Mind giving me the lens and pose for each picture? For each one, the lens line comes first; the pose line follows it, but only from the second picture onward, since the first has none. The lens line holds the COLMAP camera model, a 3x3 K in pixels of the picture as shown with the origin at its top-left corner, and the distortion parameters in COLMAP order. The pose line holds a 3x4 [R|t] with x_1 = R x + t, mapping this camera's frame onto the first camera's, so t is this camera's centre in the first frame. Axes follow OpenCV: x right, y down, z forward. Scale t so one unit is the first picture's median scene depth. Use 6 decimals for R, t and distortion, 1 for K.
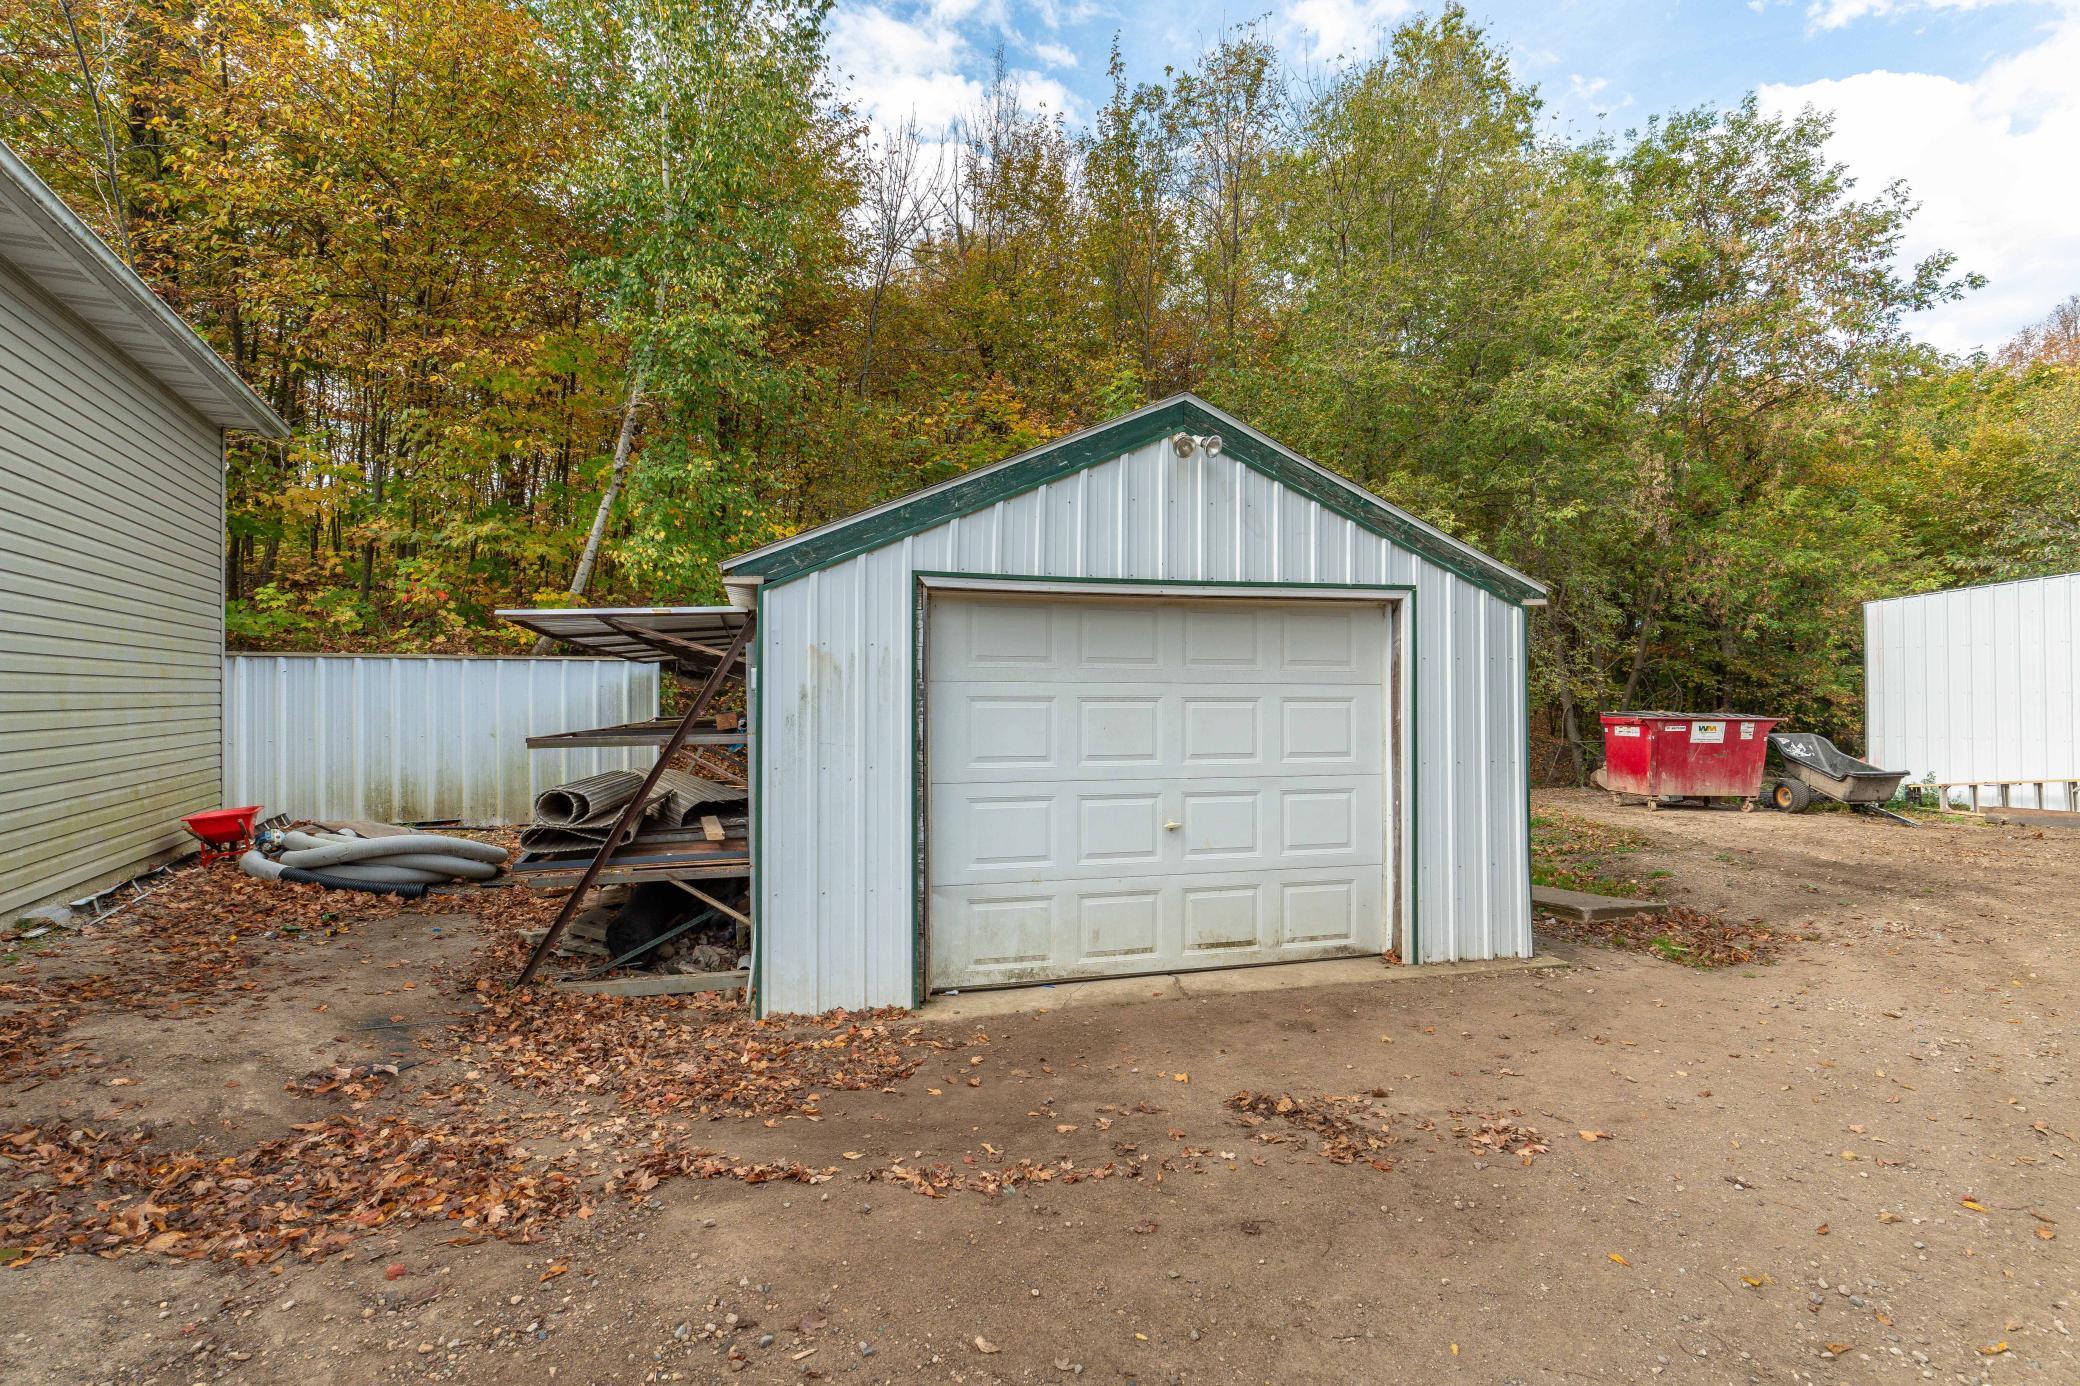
lens RADIAL K [[972.8, 0, 1033.9], [0, 972.8, 699.0], [0, 0, 1]] dist [0.003014, -0.000002]
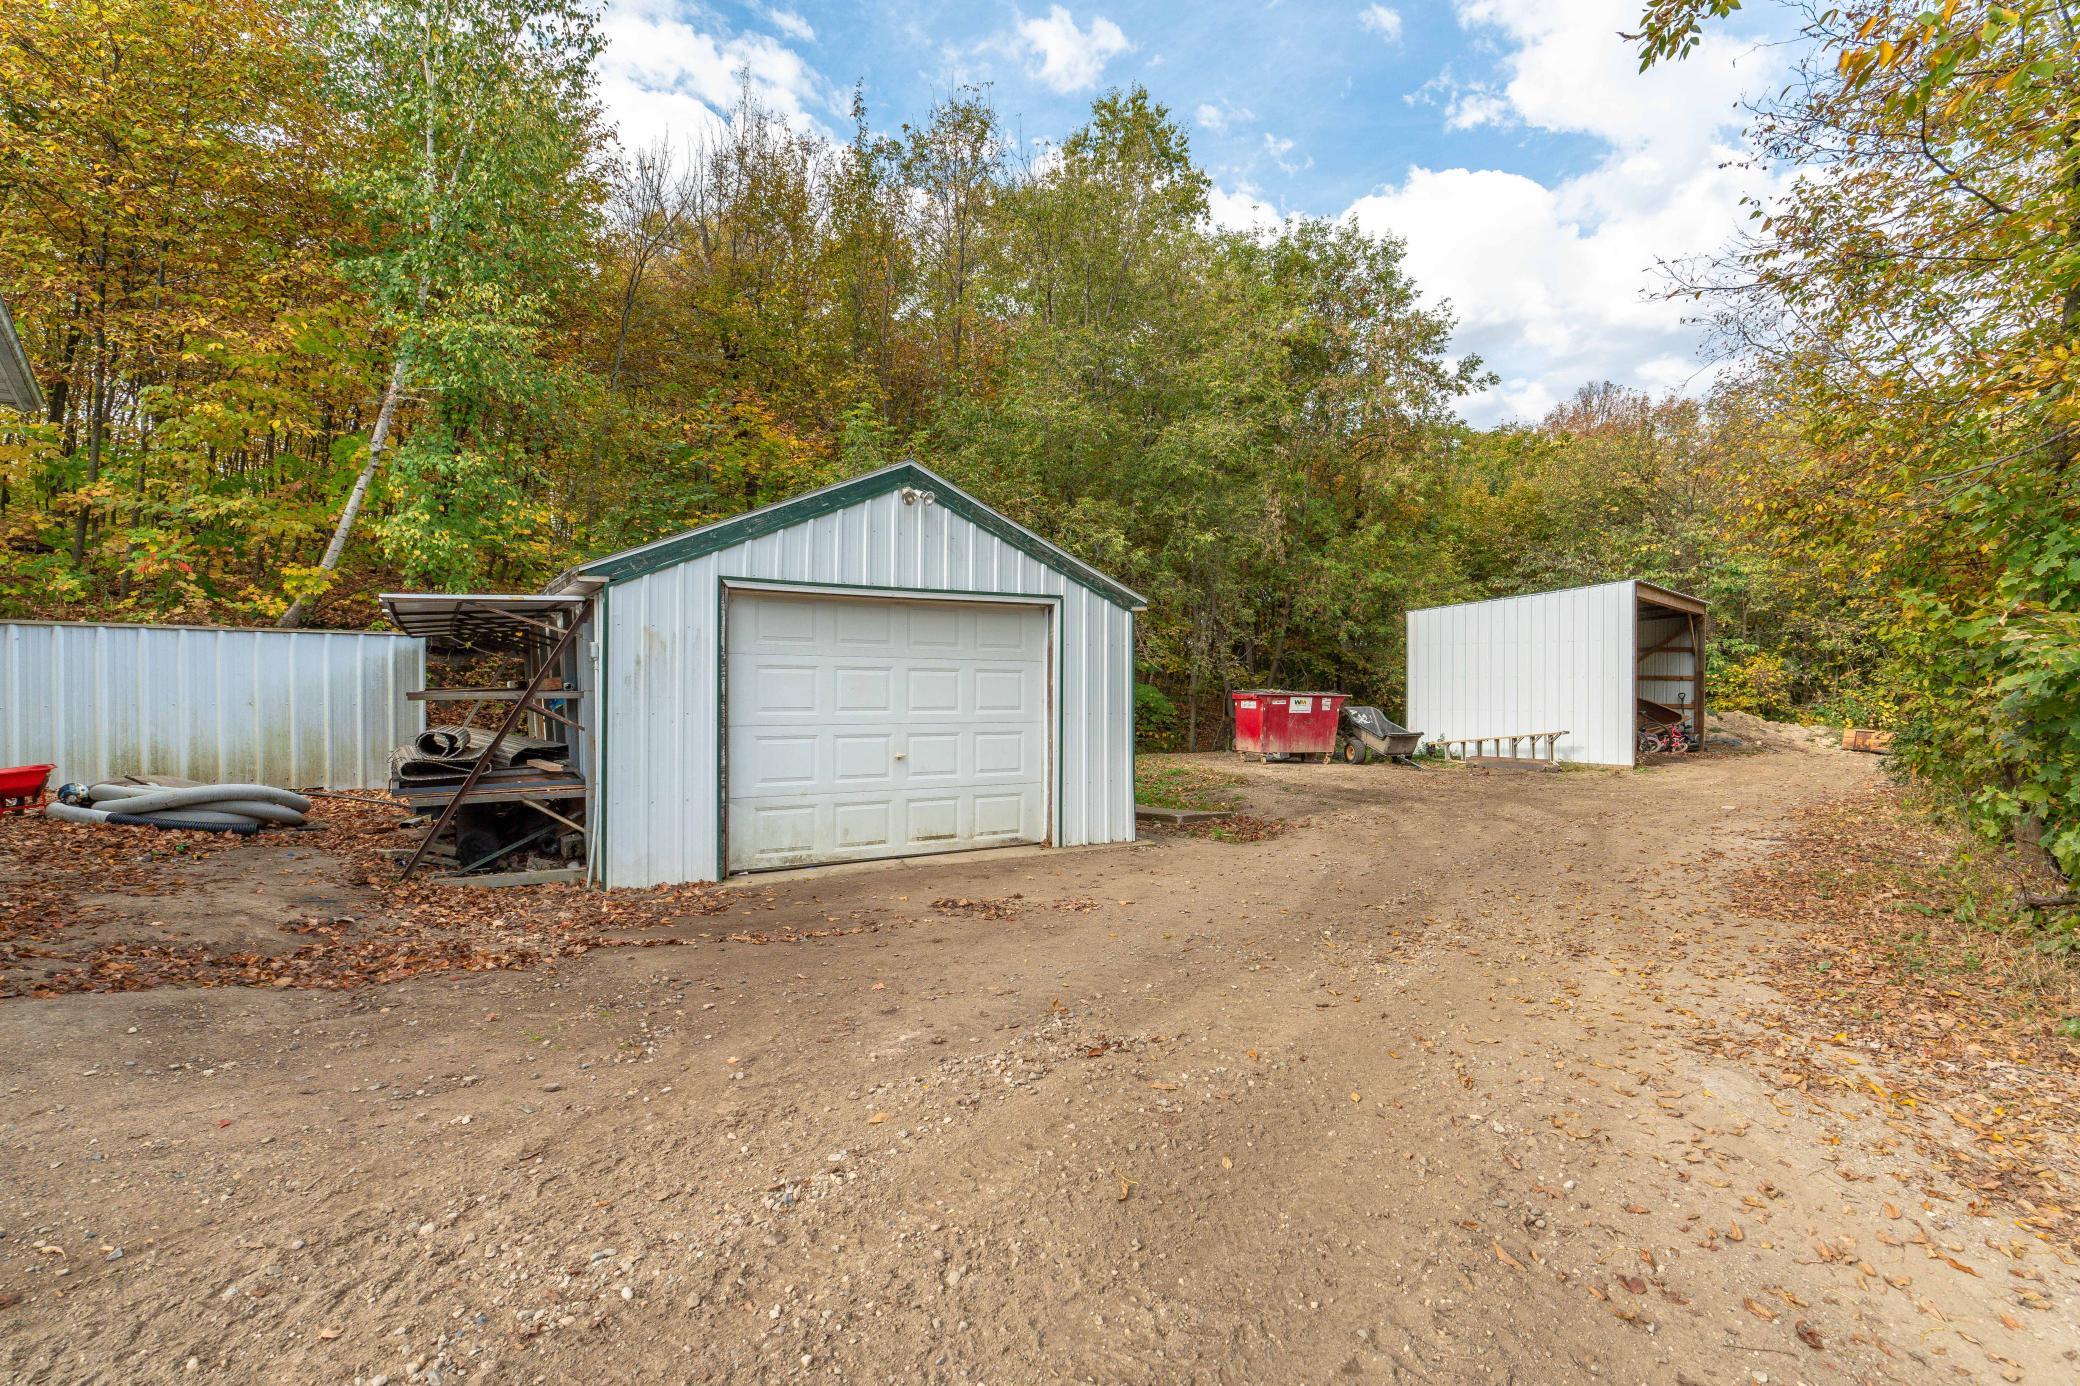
lens RADIAL K [[976.4, 0, 1043.5], [0, 976.4, 693.1], [0, 0, 1]] dist [-0.010087, -0.000580]
pose [[0.960486, 0.004495, 0.278294, -0.028383], [-0.006771, 0.999951, 0.007217, 0.011882], [-0.278247, -0.008816, 0.960469, -0.226132]]
